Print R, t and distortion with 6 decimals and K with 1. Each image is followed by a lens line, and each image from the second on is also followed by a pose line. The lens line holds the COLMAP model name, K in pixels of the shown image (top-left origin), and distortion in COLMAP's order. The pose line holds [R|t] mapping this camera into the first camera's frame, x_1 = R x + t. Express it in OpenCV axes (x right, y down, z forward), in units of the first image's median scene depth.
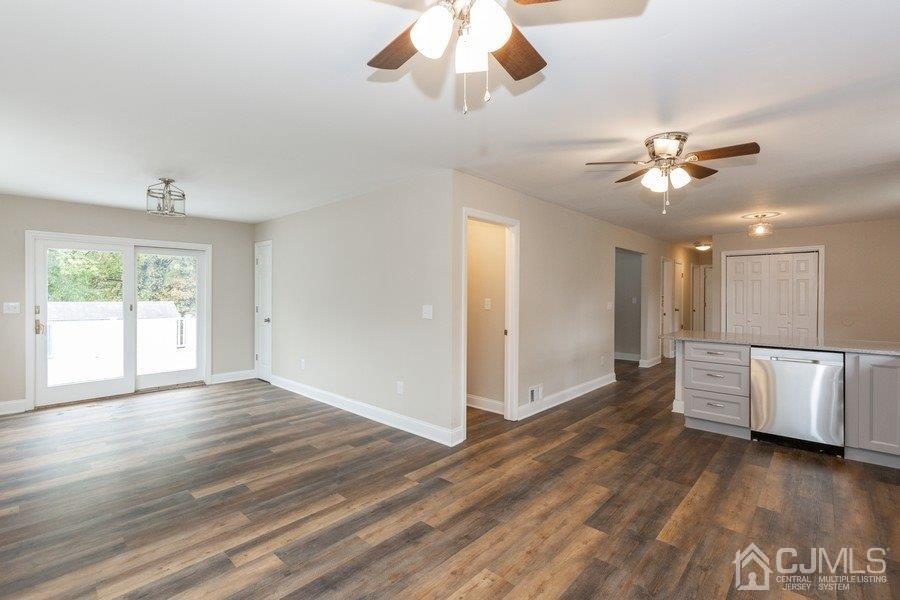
lens RADIAL K [[408.2, 0, 446.3], [0, 408.2, 291.3], [0, 0, 1]] dist [0.000834, 0.000062]
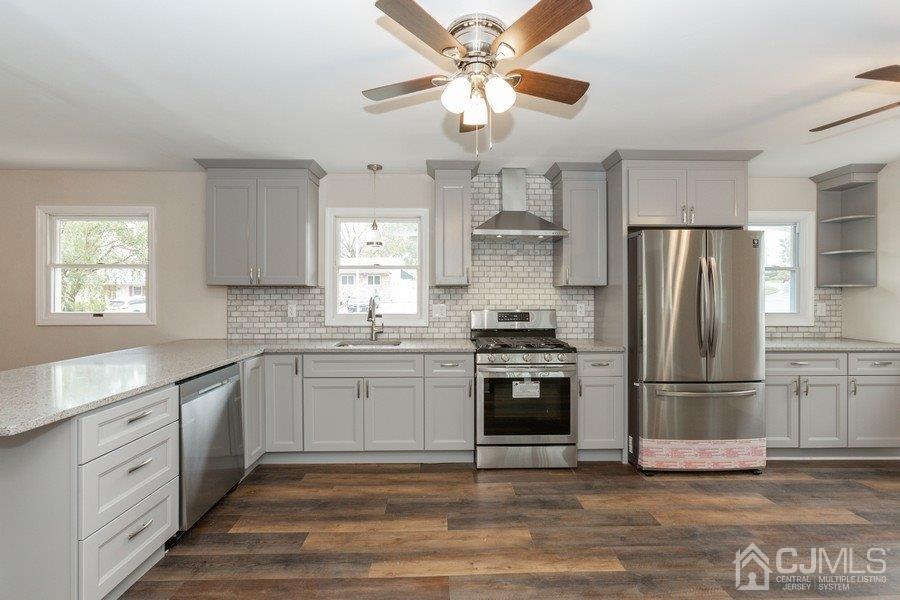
lens RADIAL K [[395.6, 0, 451.2], [0, 395.6, 293.7], [0, 0, 1]] dist [0.002335, 0.000629]
pose [[-0.694994, -0.008070, 0.718970, 0.111550], [-0.007727, 0.999963, 0.003755, 0.008025], [-0.718974, -0.002946, -0.695031, 1.243067]]
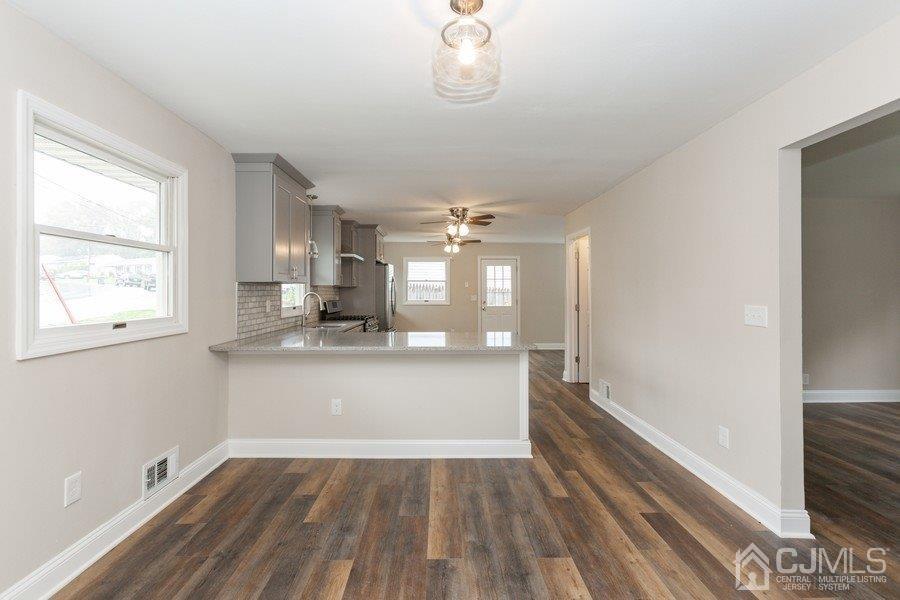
lens RADIAL K [[408.2, 0, 446.3], [0, 408.2, 291.3], [0, 0, 1]] dist [0.000834, 0.000062]
pose [[-0.712905, -0.005891, -0.701236, 1.666708], [-0.000328, 0.999967, -0.008067, 0.028005], [0.701261, -0.005521, -0.712884, 2.023375]]
